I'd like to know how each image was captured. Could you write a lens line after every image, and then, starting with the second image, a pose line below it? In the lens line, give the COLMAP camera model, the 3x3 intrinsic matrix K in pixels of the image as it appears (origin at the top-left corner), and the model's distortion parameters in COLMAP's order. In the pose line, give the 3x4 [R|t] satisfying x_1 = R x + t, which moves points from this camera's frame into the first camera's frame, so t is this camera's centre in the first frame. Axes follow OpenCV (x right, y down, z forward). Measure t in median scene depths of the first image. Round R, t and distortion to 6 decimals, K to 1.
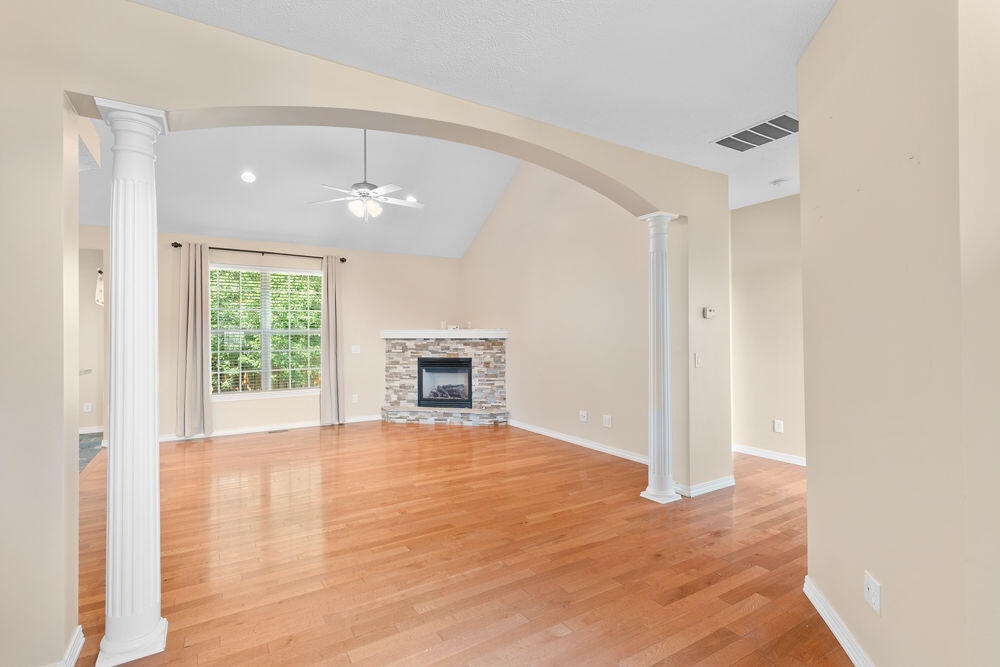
lens RADIAL K [[473.9, 0, 502.8], [0, 473.9, 332.1], [0, 0, 1]] dist [-0.002820, 0.000474]
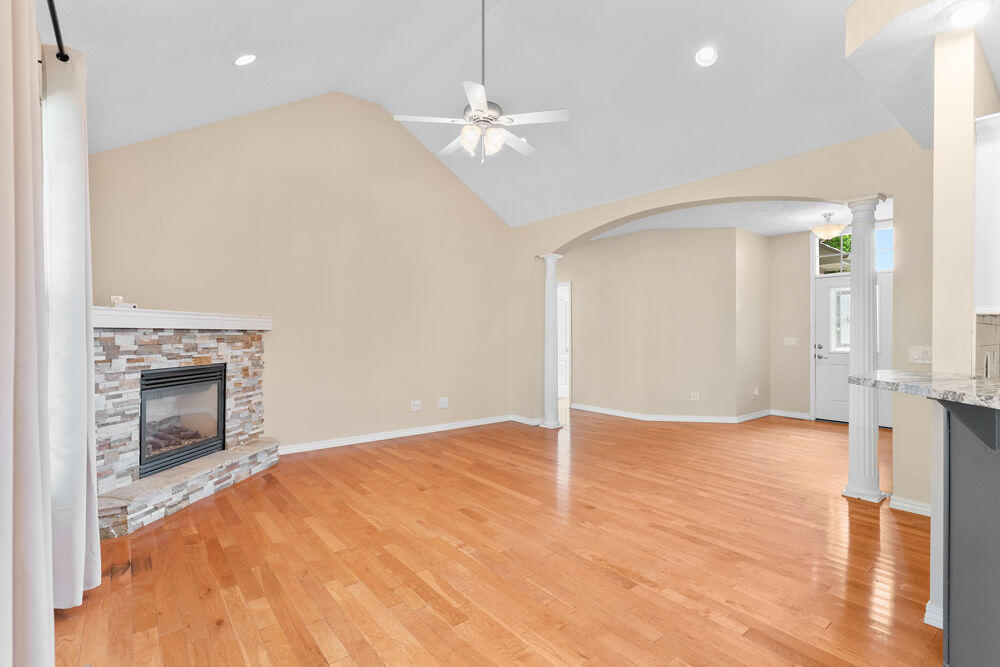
lens RADIAL K [[473.9, 0, 502.9], [0, 473.9, 334.9], [0, 0, 1]] dist [-0.002820, 0.000474]
pose [[-0.116348, 0.000717, 0.993208, -0.682811], [-0.006631, 0.999977, -0.001499, 0.018639], [-0.993186, -0.006760, -0.116340, 0.728484]]
